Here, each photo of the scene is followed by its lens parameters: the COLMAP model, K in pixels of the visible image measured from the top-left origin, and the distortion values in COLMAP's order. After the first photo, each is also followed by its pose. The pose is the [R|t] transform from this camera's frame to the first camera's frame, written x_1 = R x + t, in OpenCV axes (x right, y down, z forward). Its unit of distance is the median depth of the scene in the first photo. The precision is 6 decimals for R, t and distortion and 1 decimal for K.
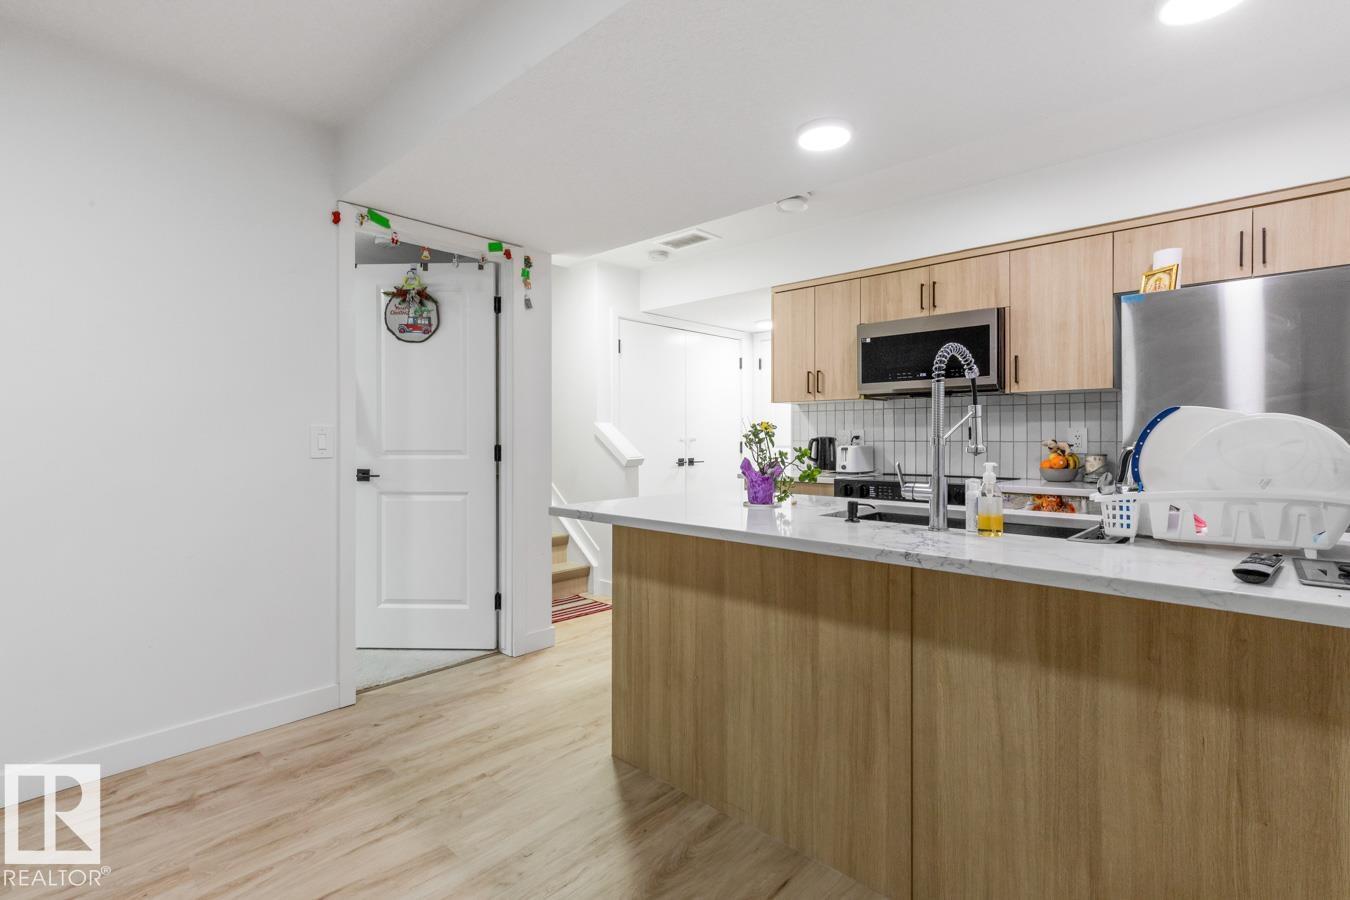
lens RADIAL K [[635.7, 0, 676.8], [0, 635.7, 436.7], [0, 0, 1]] dist [0.002851, 0.000353]
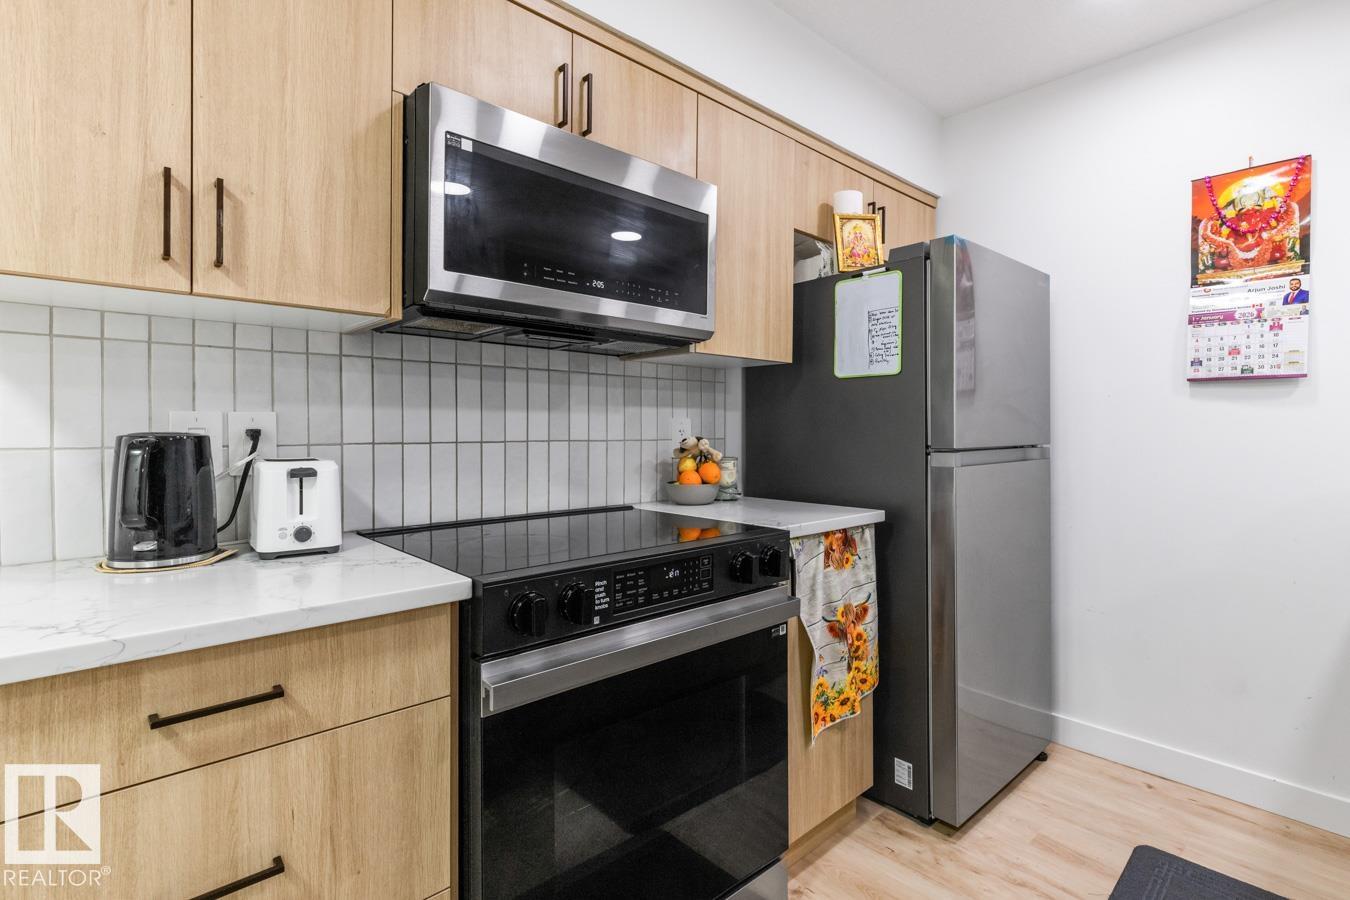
lens RADIAL K [[650.3, 0, 678.5], [0, 650.3, 433.0], [0, 0, 1]] dist [0.002402, 0.000196]
pose [[0.081793, -0.006453, 0.996628, -0.043003], [-0.002256, 0.999975, 0.006660, -0.003871], [-0.996647, -0.002794, 0.081777, 1.125991]]
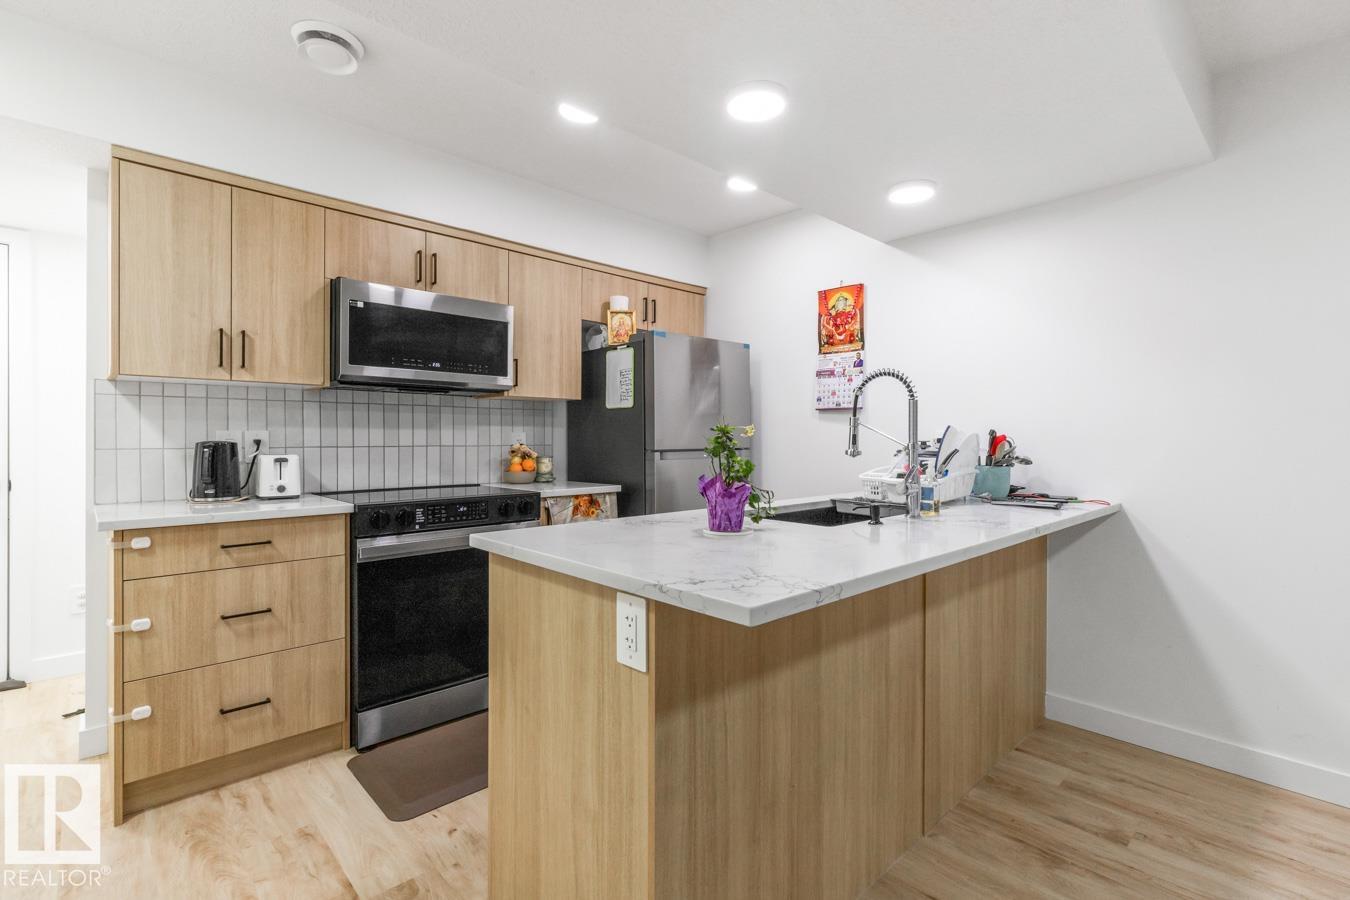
lens RADIAL K [[626.5, 0, 675.2], [0, 626.5, 442.6], [0, 0, 1]] dist [0.002207, 0.000193]
pose [[0.064031, -0.005696, 0.997932, -0.486055], [-0.000616, 0.999983, 0.005747, -0.003831], [-0.997948, -0.000982, 0.064026, 0.794227]]
